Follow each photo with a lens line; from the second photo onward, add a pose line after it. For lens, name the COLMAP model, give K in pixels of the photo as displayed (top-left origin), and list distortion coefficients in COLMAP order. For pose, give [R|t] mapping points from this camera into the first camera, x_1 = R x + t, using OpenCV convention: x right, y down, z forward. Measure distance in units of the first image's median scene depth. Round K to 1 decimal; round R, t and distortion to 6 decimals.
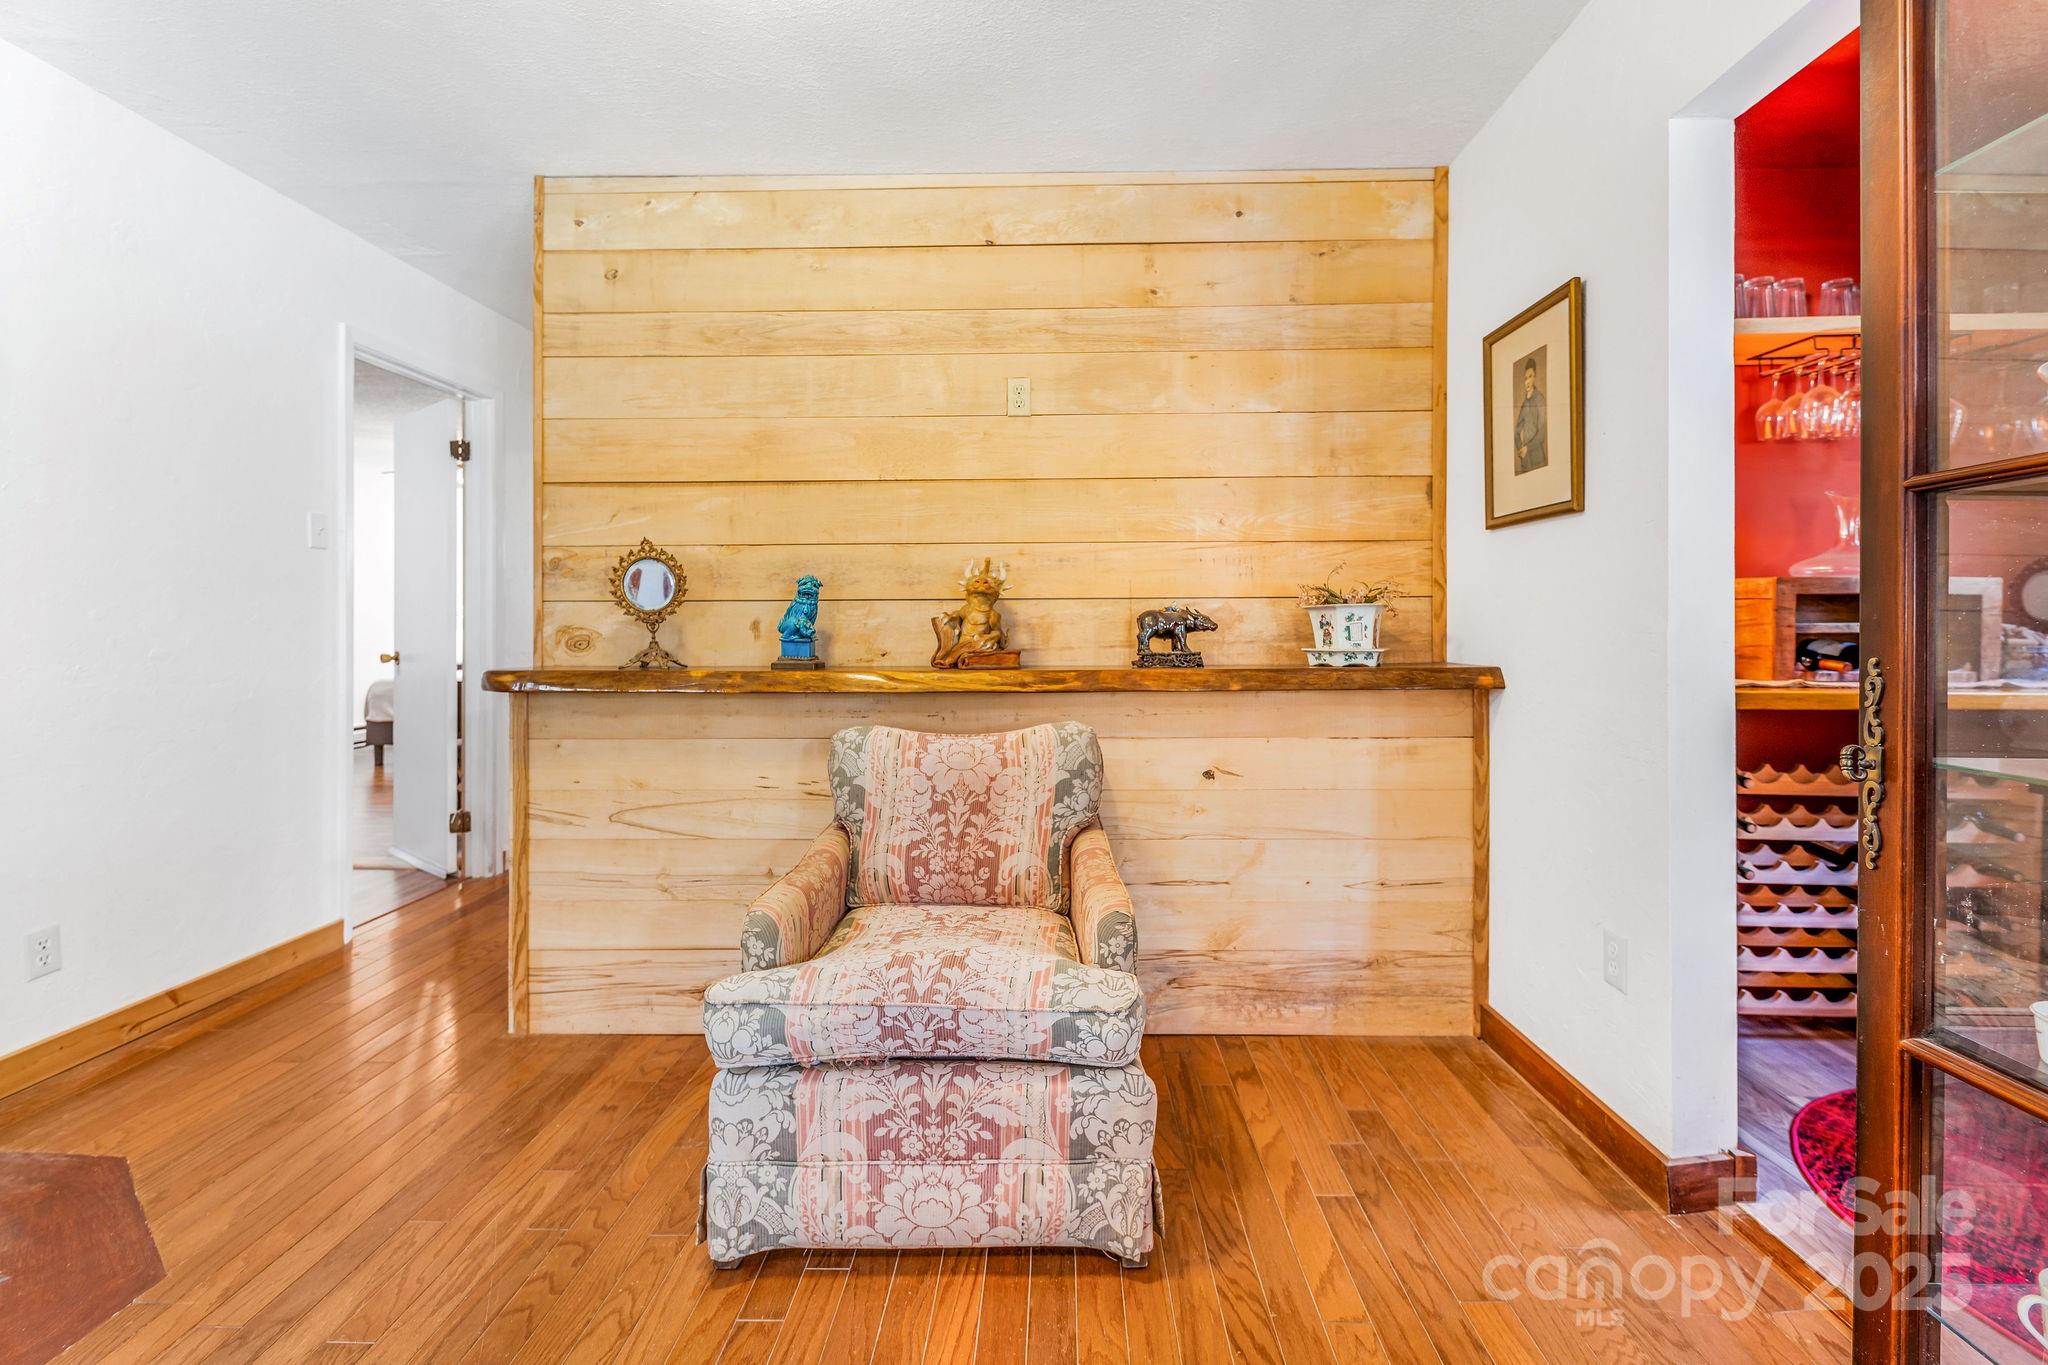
lens RADIAL K [[855.9, 0, 1035.2], [0, 855.9, 627.9], [0, 0, 1]] dist [0.002825, -0.000186]
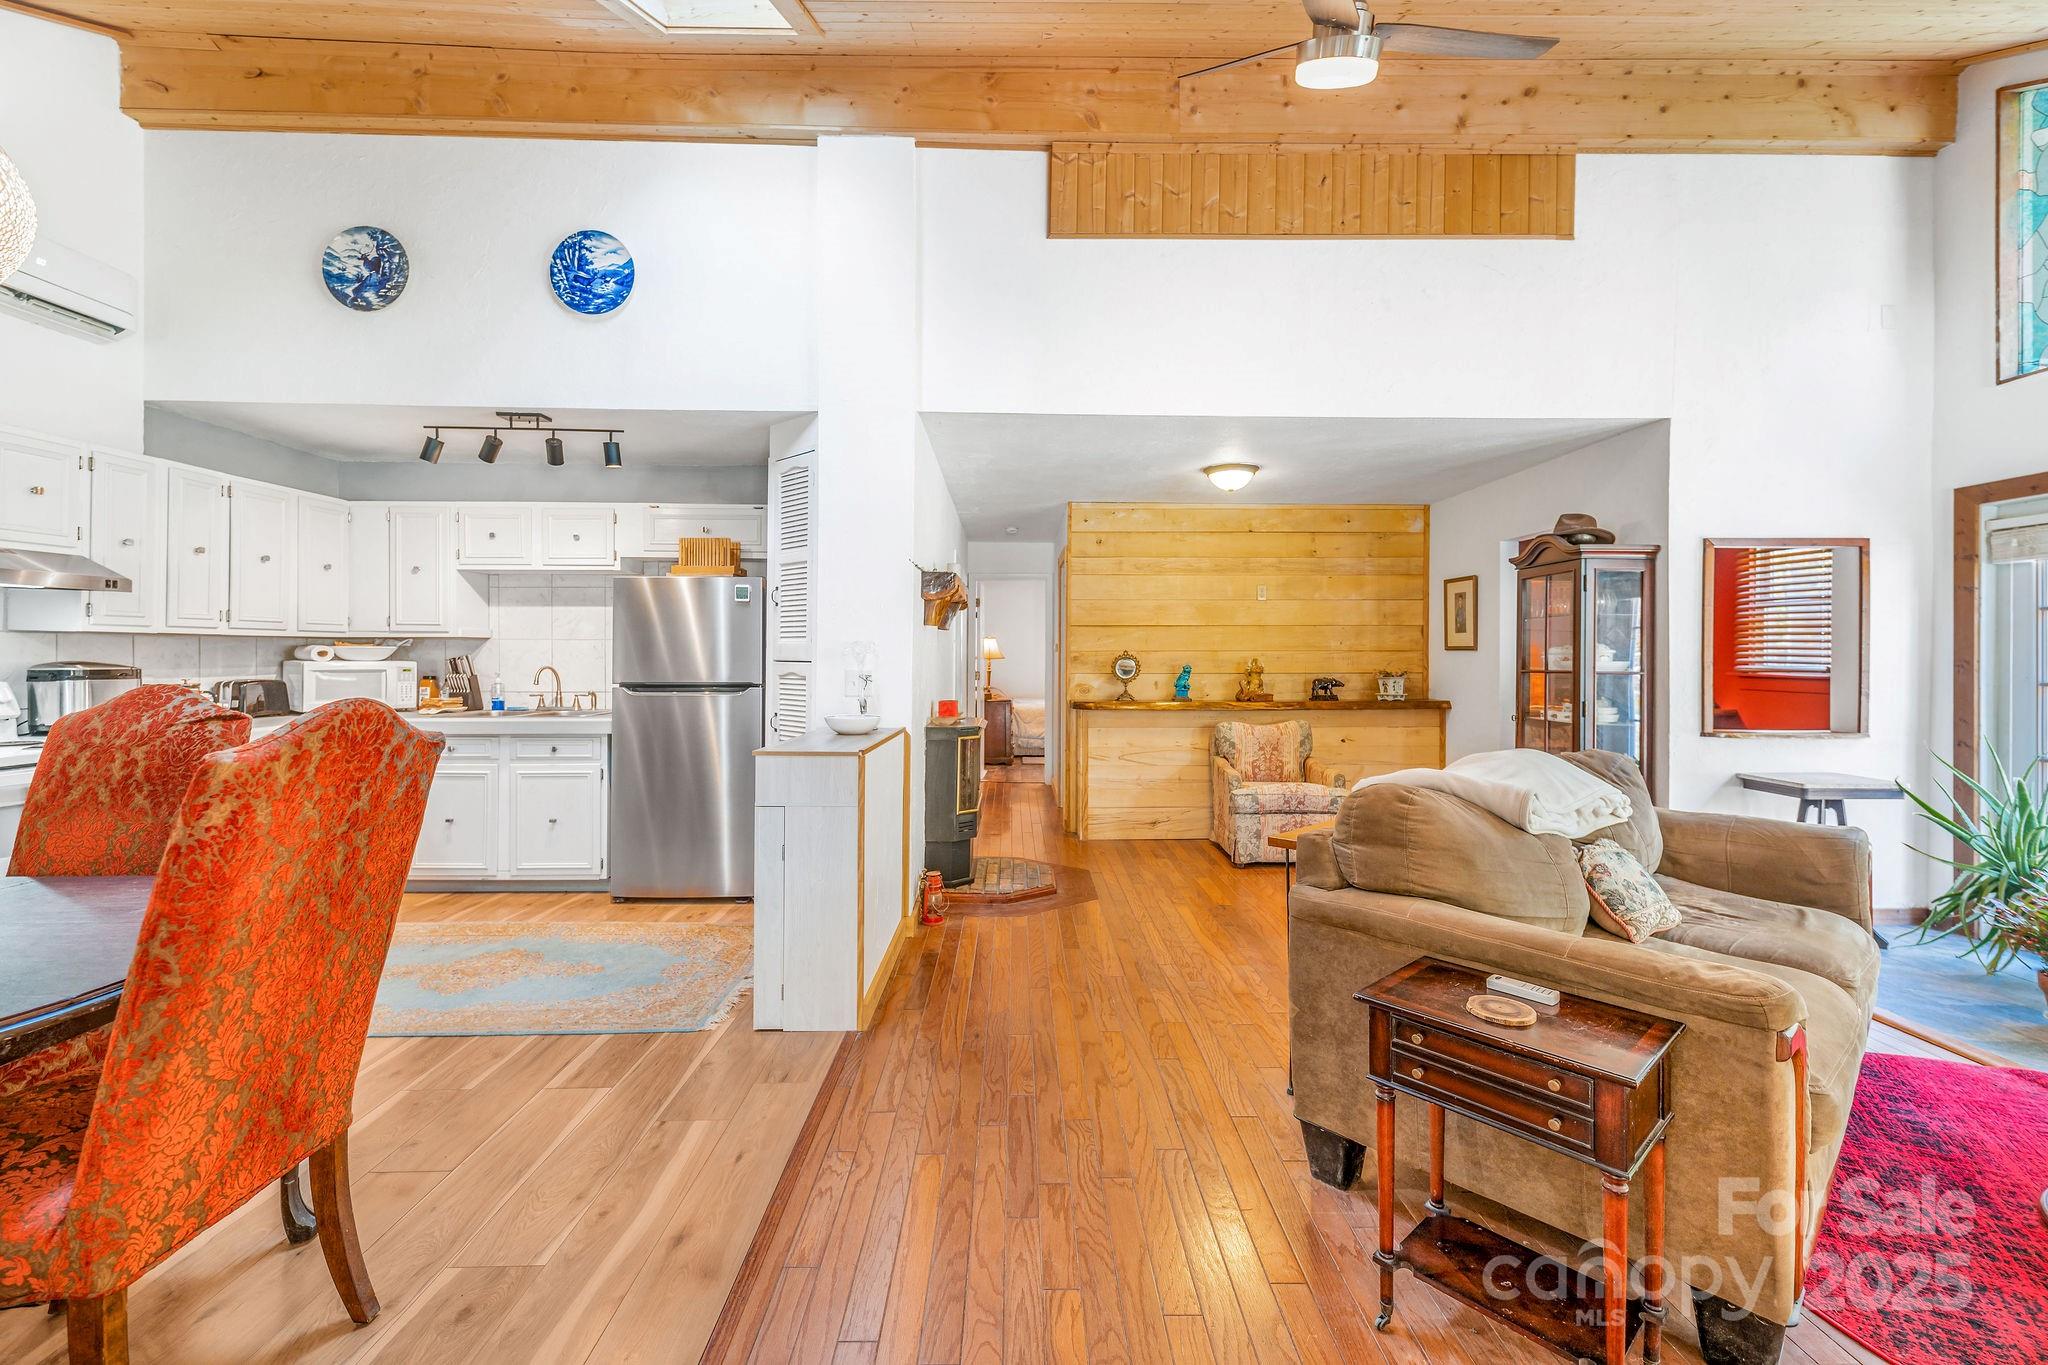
lens RADIAL K [[839.6, 0, 1038.0], [0, 839.6, 653.1], [0, 0, 1]] dist [0.014642, 0.000152]
pose [[0.998617, 0.003369, 0.052473, -0.890891], [-0.003044, 0.999976, -0.006286, -0.082911], [-0.052493, 0.006118, 0.998603, -1.581262]]
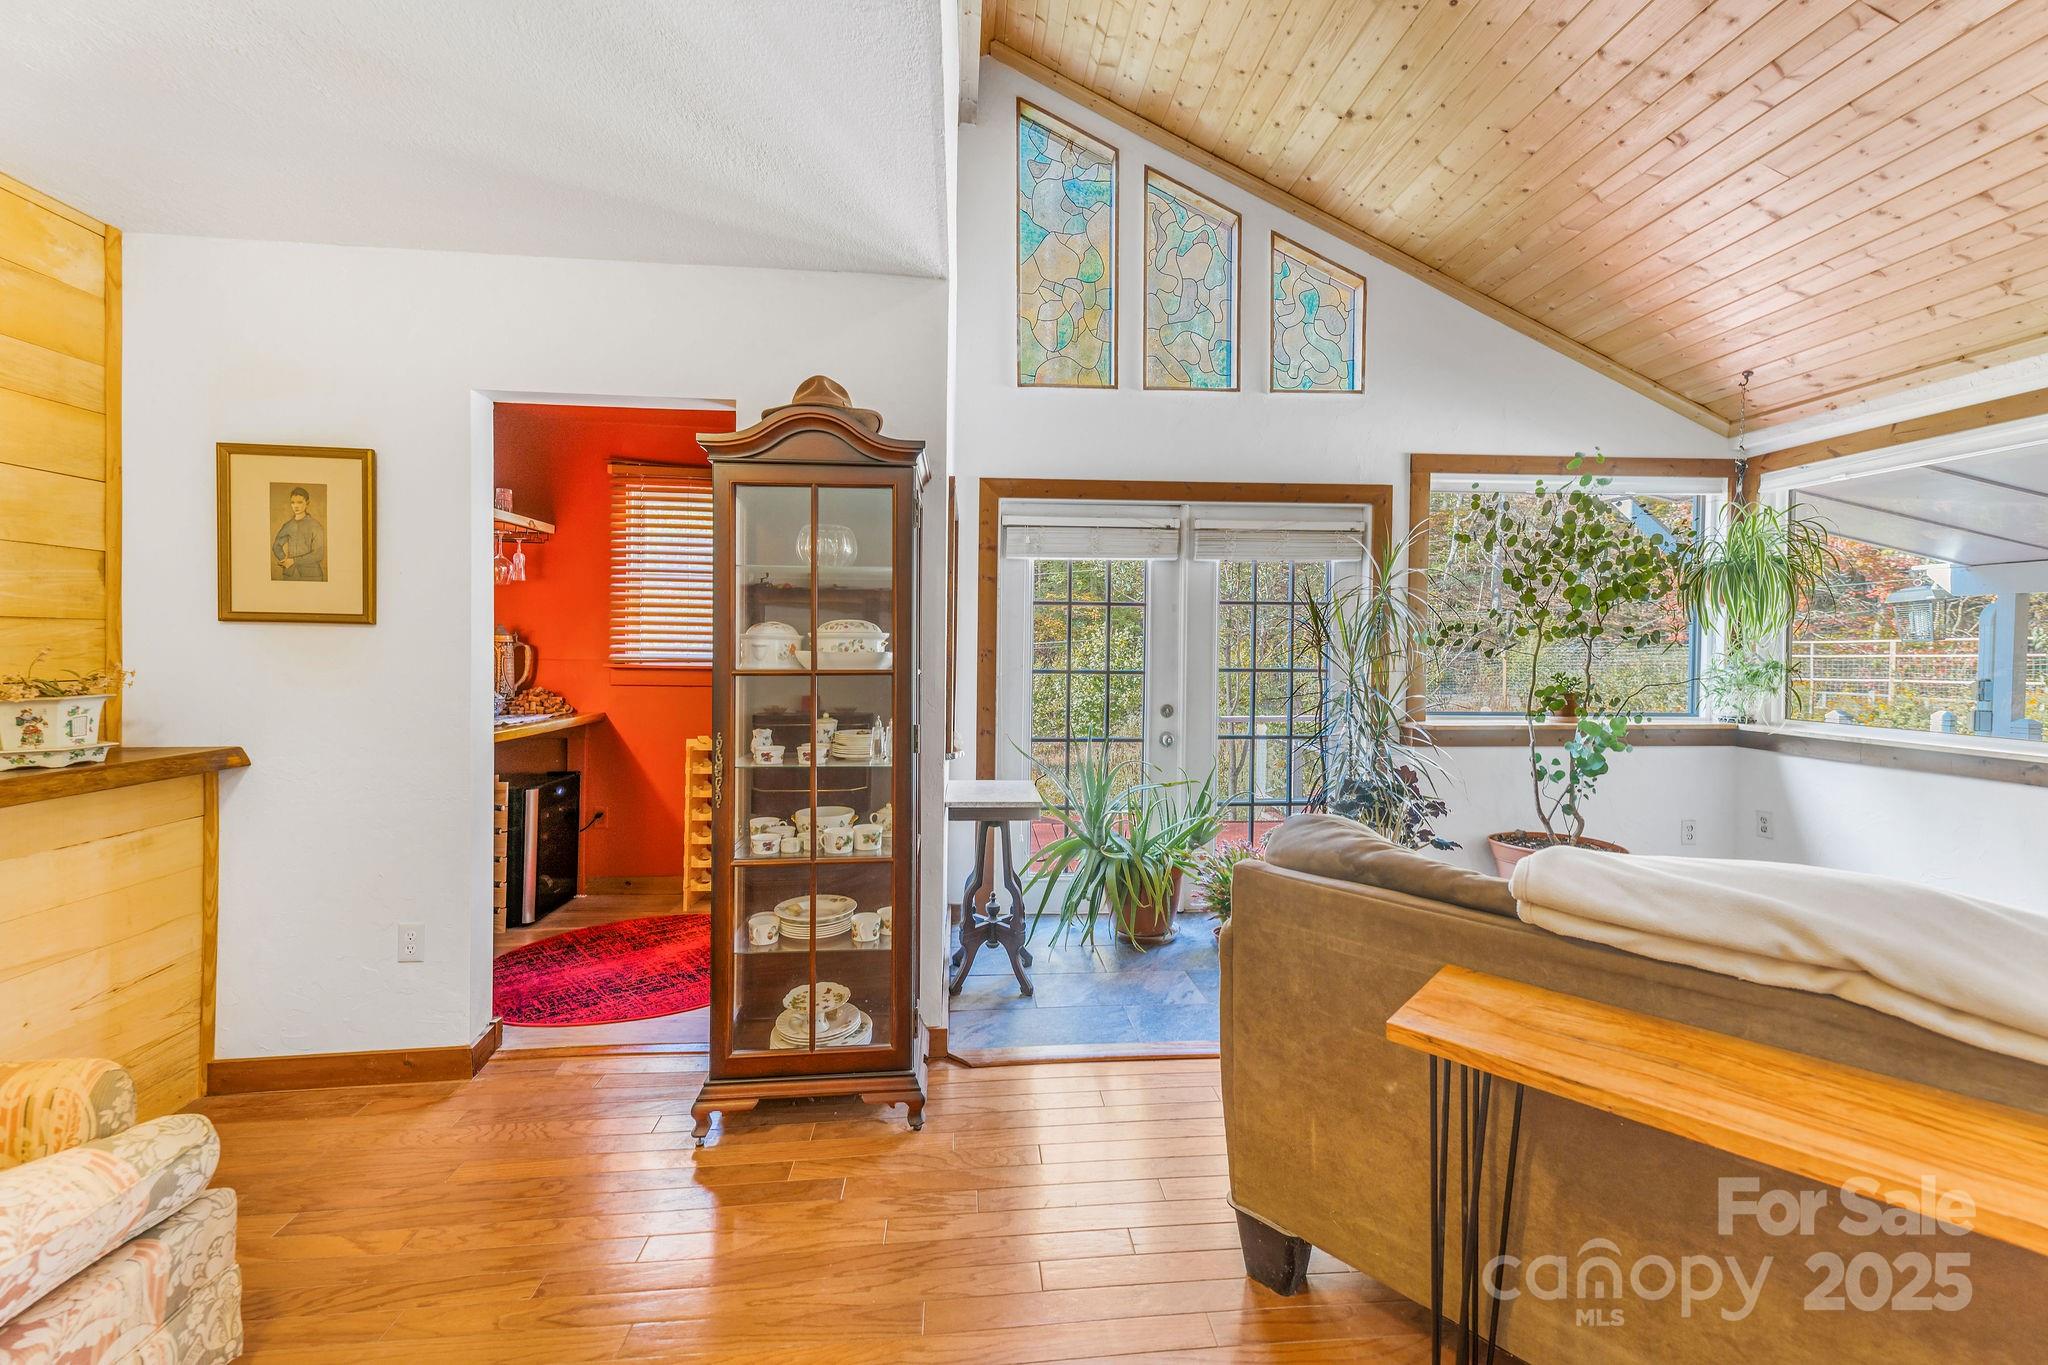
lens RADIAL K [[839.6, 0, 1038.0], [0, 839.6, 653.1], [0, 0, 1]] dist [0.014642, 0.000152]
pose [[-0.116688, -0.006058, 0.993150, -0.648525], [-0.008036, 0.999954, 0.005155, -0.086354], [-0.993136, -0.007380, -0.116732, 0.097044]]
